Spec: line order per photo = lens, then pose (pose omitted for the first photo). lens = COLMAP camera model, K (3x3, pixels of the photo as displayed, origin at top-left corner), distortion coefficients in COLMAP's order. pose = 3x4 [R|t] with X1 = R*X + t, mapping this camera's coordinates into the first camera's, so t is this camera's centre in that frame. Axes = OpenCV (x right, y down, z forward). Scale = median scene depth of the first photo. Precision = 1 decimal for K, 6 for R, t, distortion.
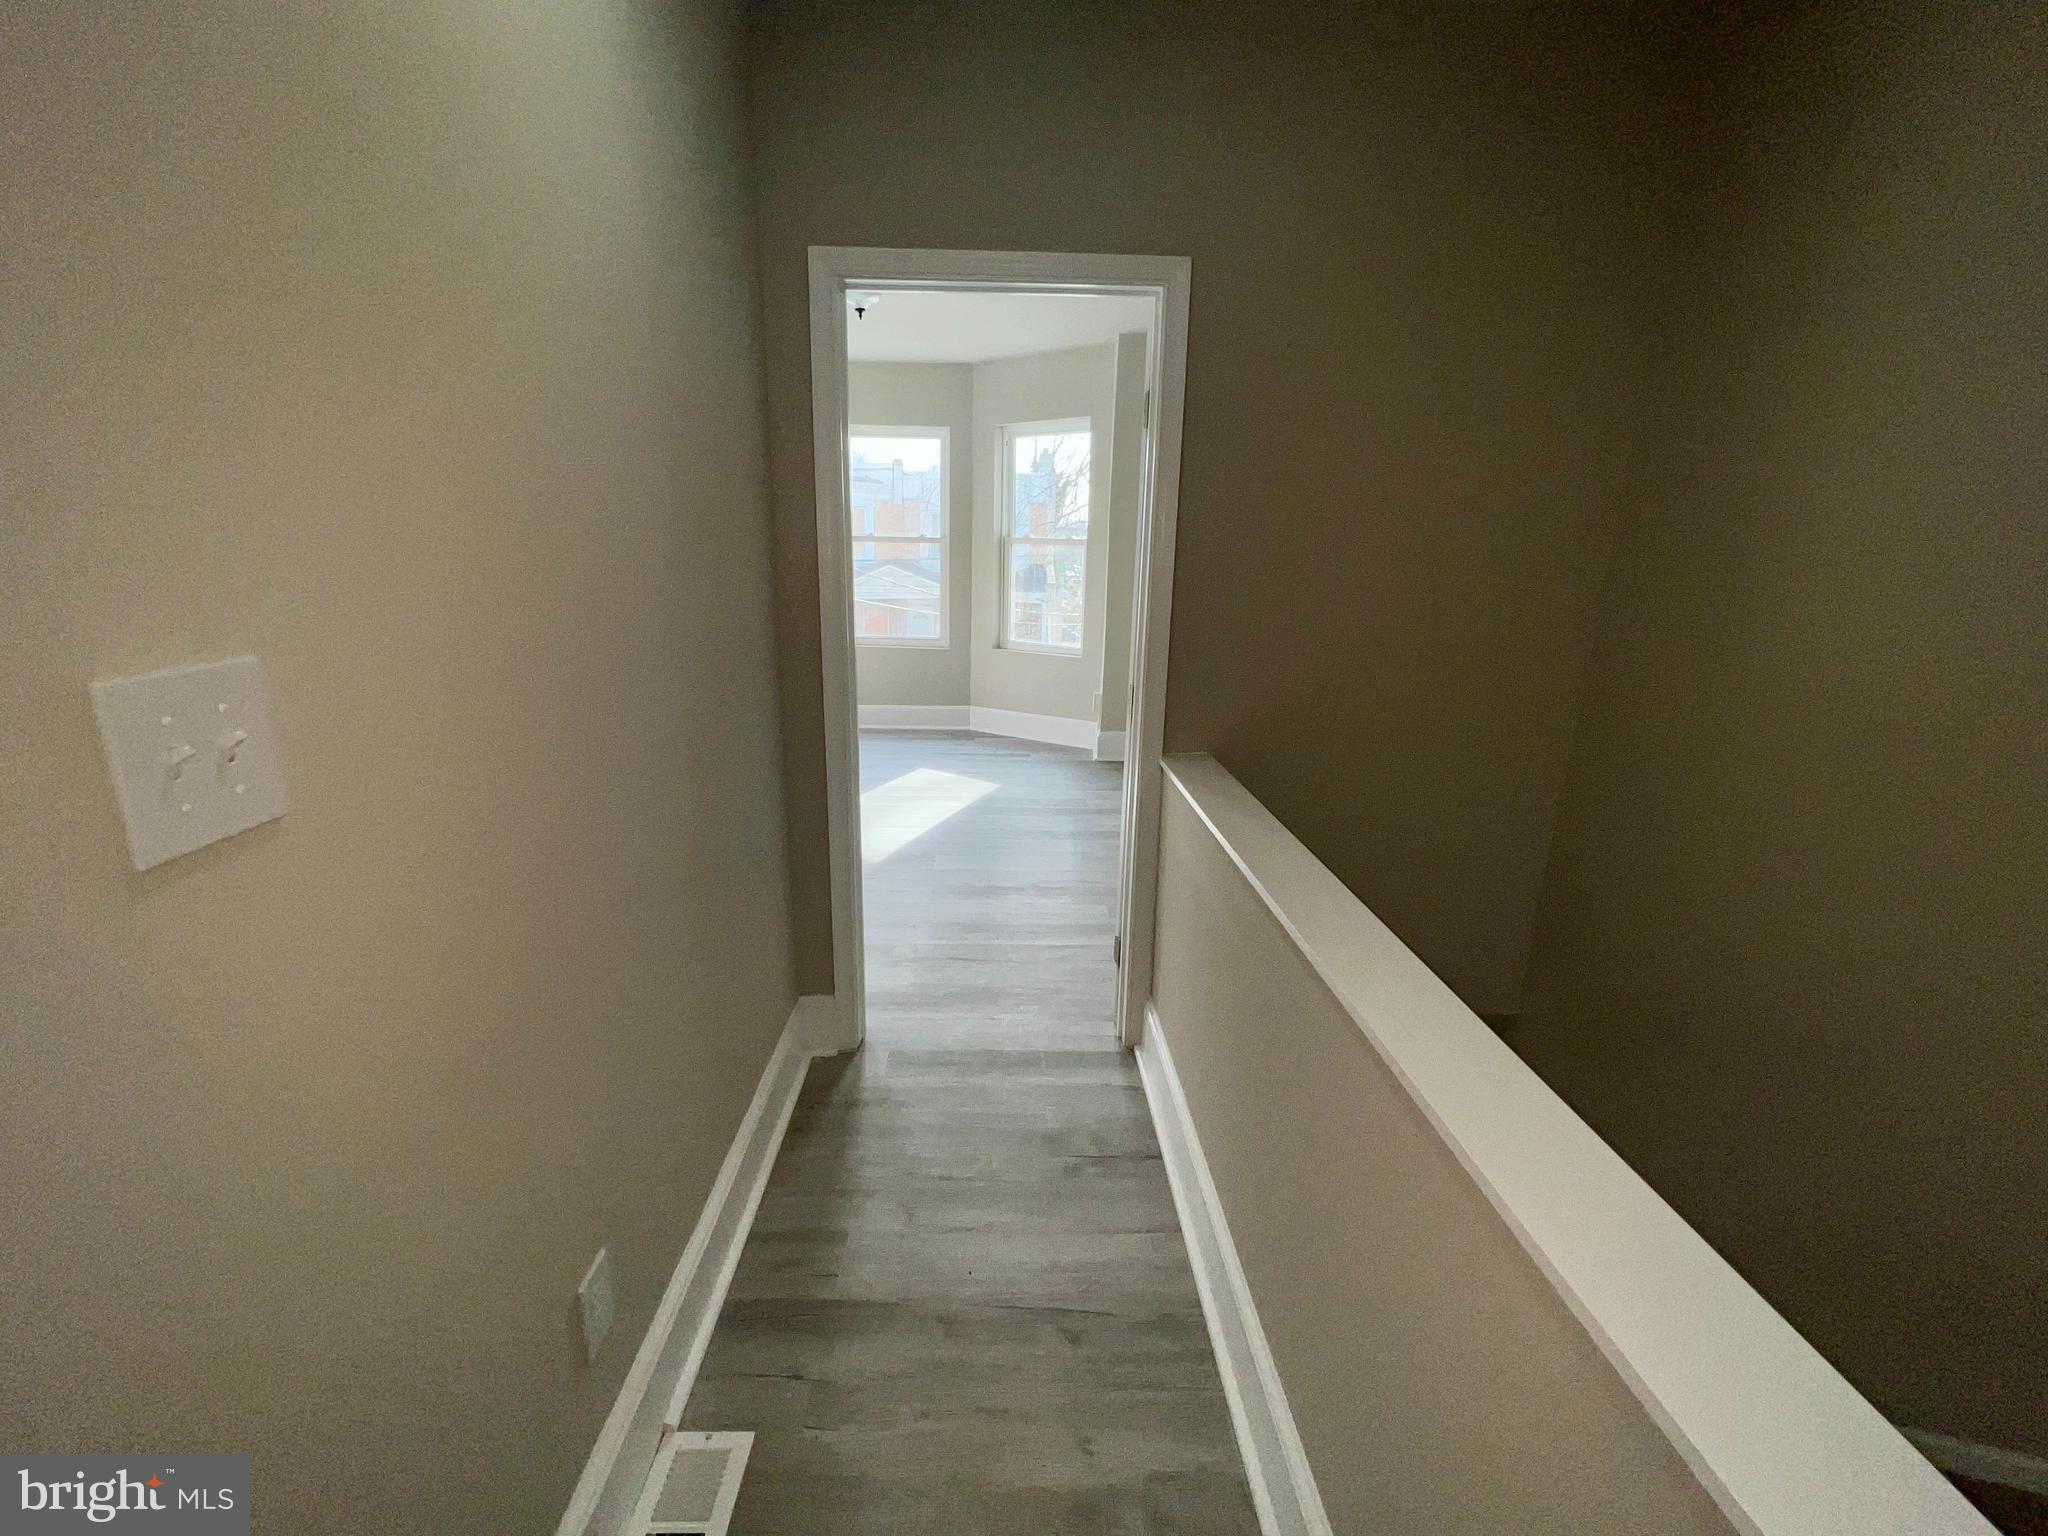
lens RADIAL K [[902.1, 0, 1023.2], [0, 902.1, 781.2], [0, 0, 1]] dist [0.000952, 0.000290]
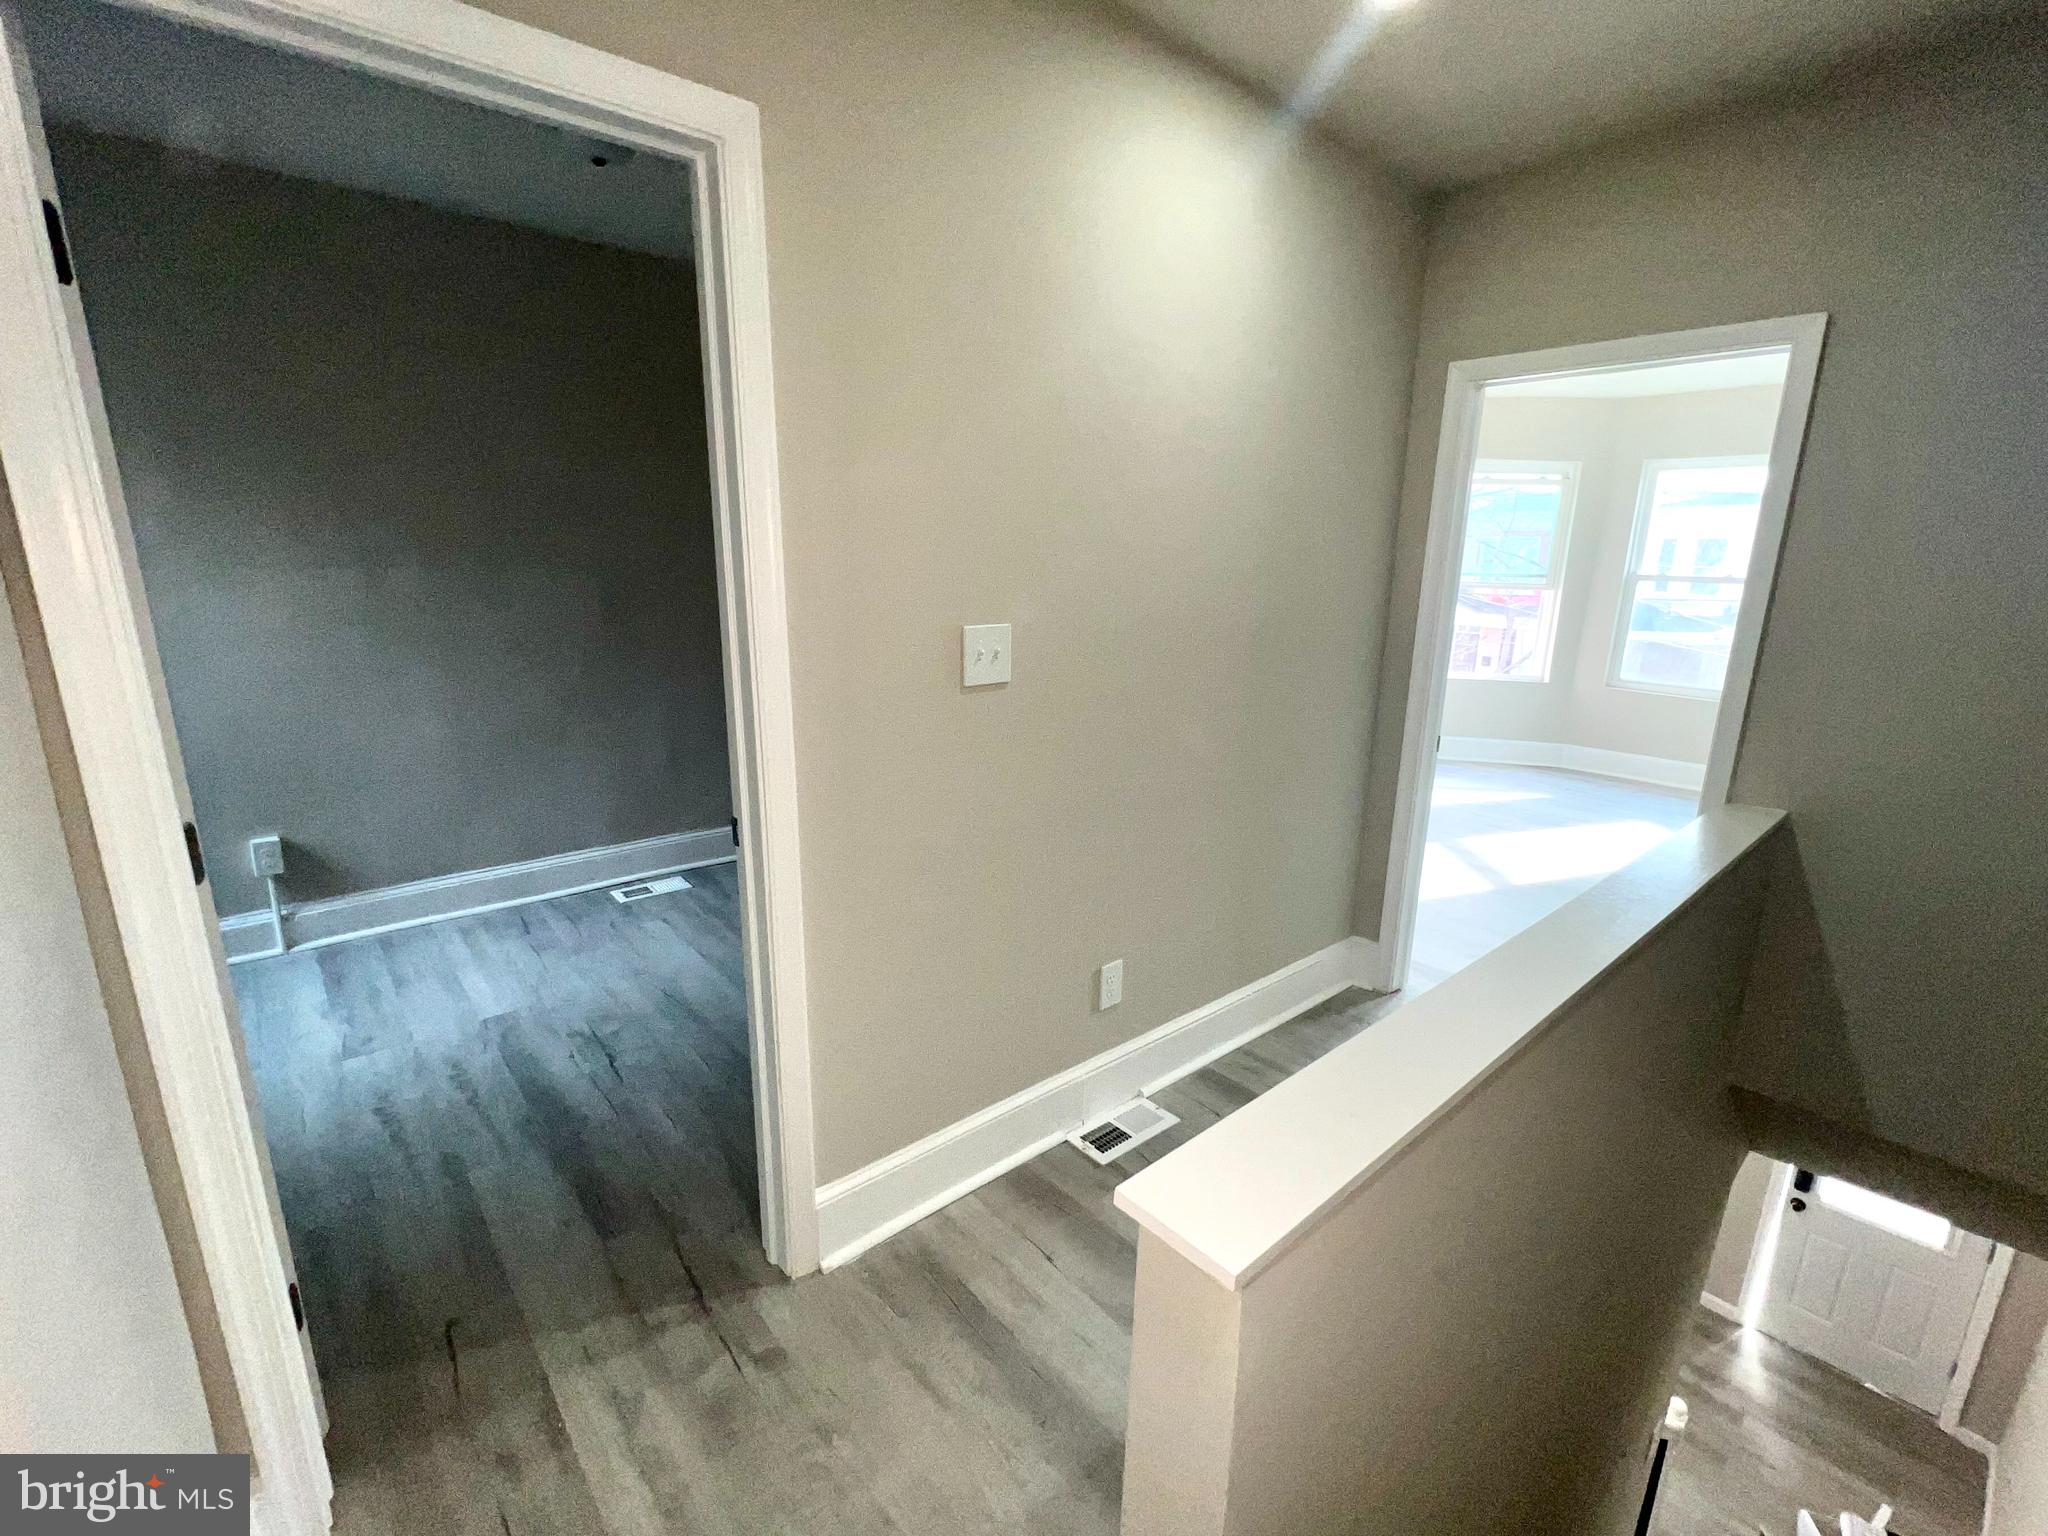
lens RADIAL K [[902.1, 0, 1038.4], [0, 902.1, 775.1], [0, 0, 1]] dist [0.000952, 0.000290]
pose [[0.650193, 0.175562, -0.739207, 0.145517], [-0.205105, 0.977373, 0.051719, 0.016888], [0.731560, 0.117987, 0.671490, -0.083728]]
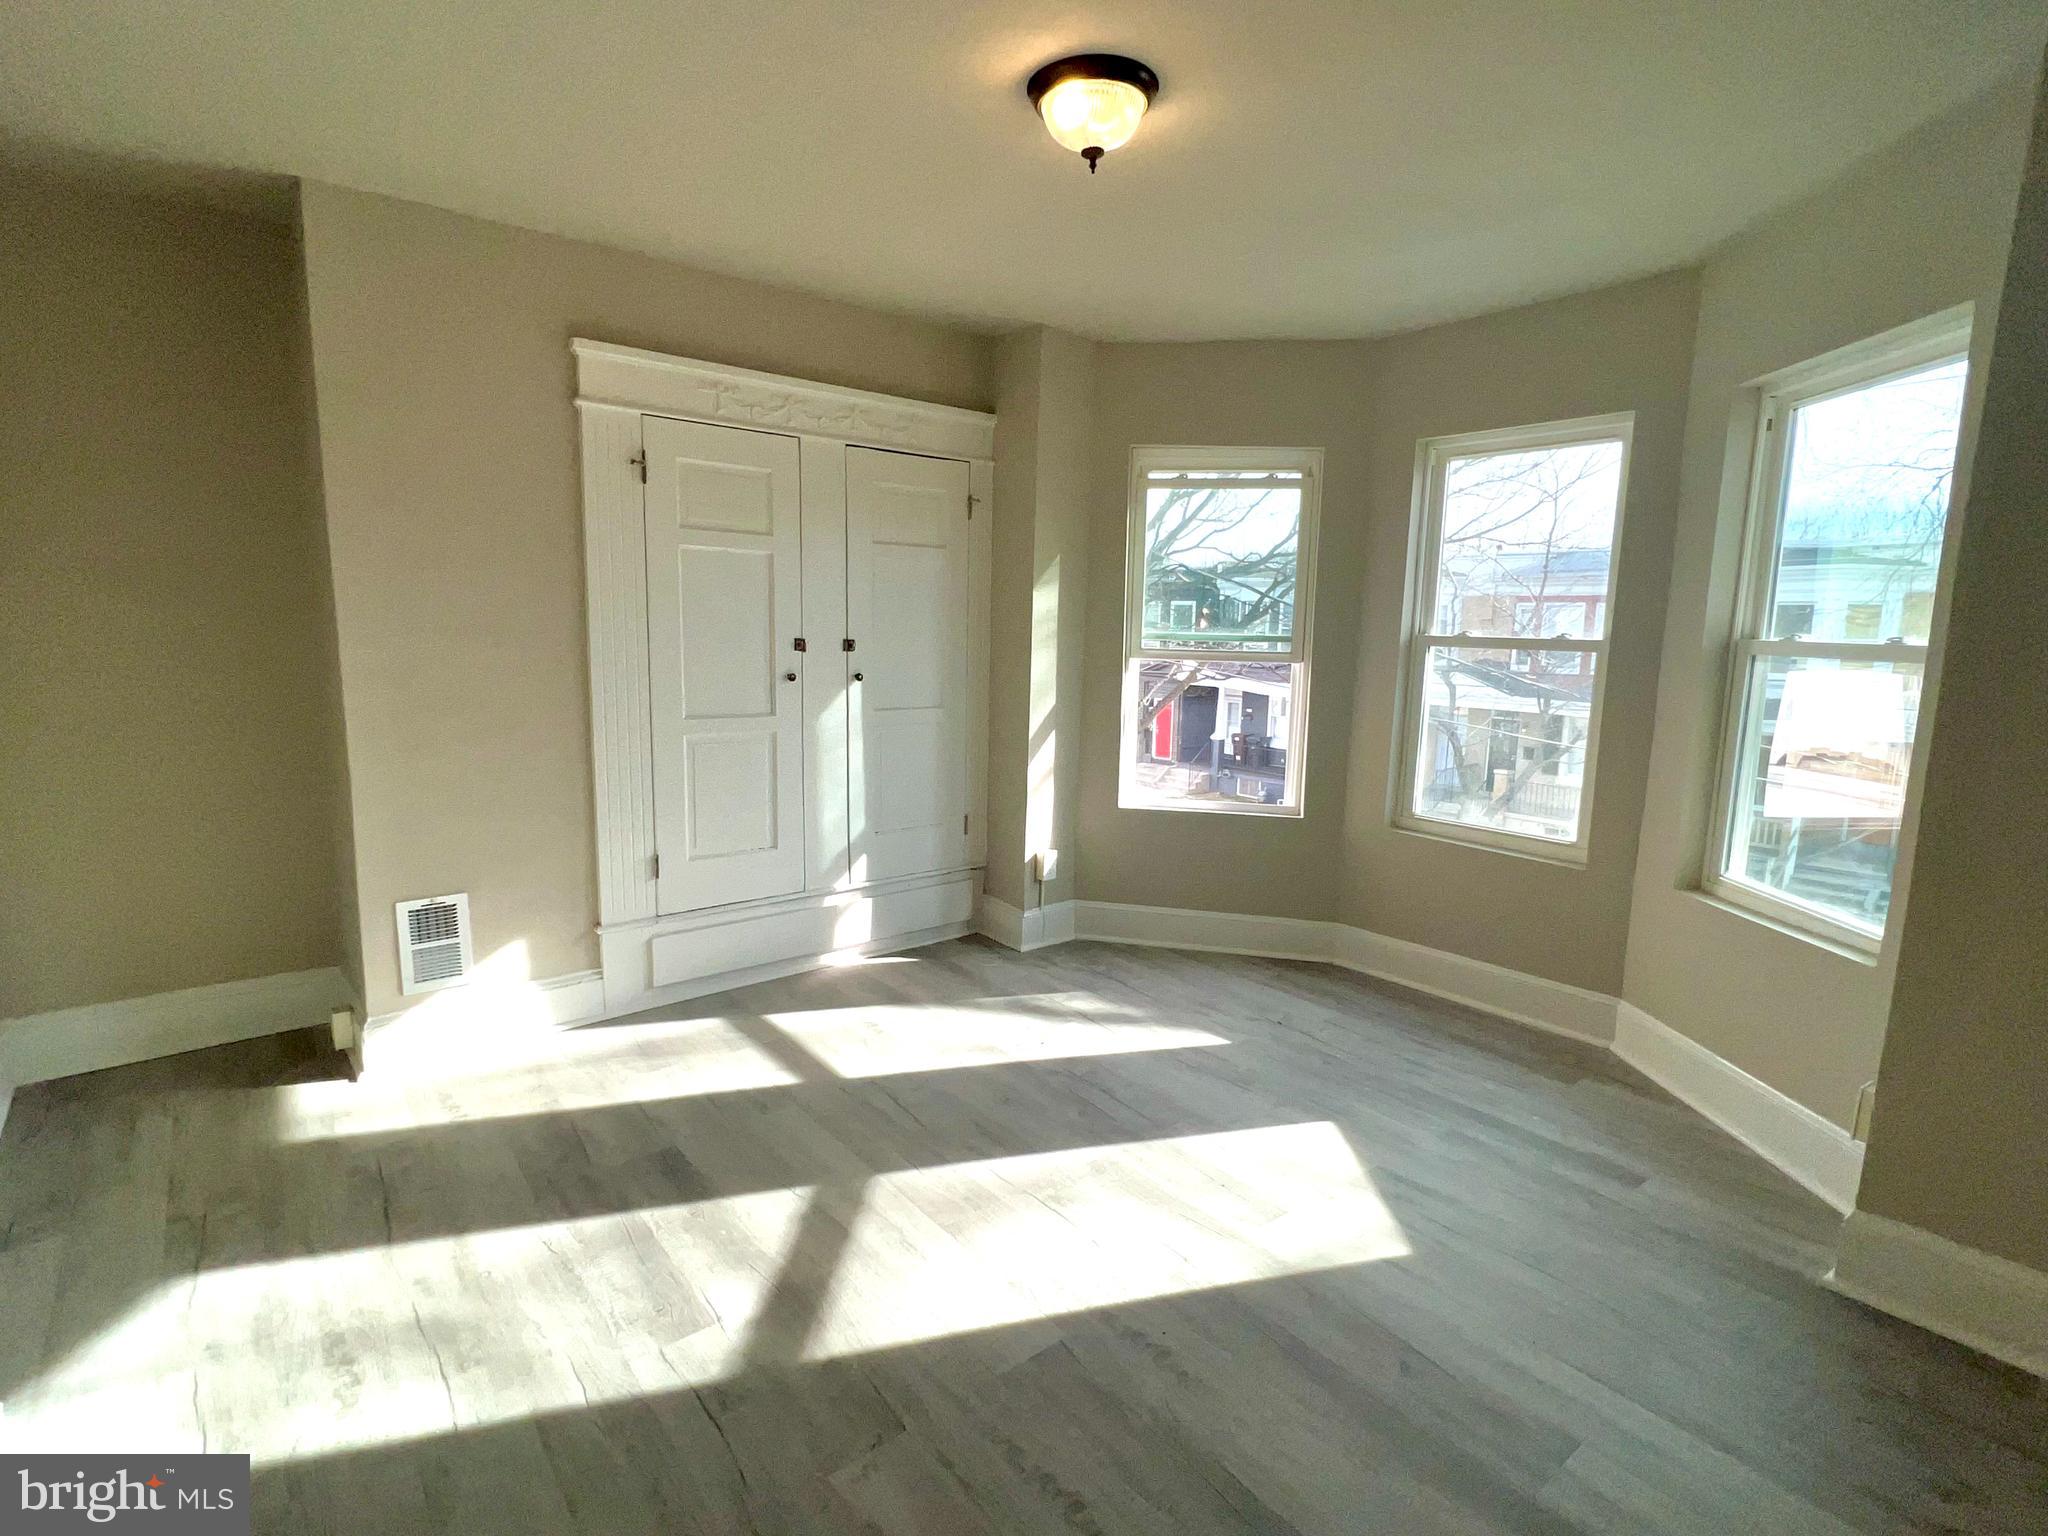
lens RADIAL K [[1008.6, 0, 1032.2], [0, 1008.6, 778.3], [0, 0, 1]] dist [0.002696, -0.000238]
pose [[0.609299, 0.112930, -0.784858, 0.160778], [-0.216141, 0.975979, -0.027364, -0.123088], [0.762914, 0.186313, 0.619072, 0.469090]]
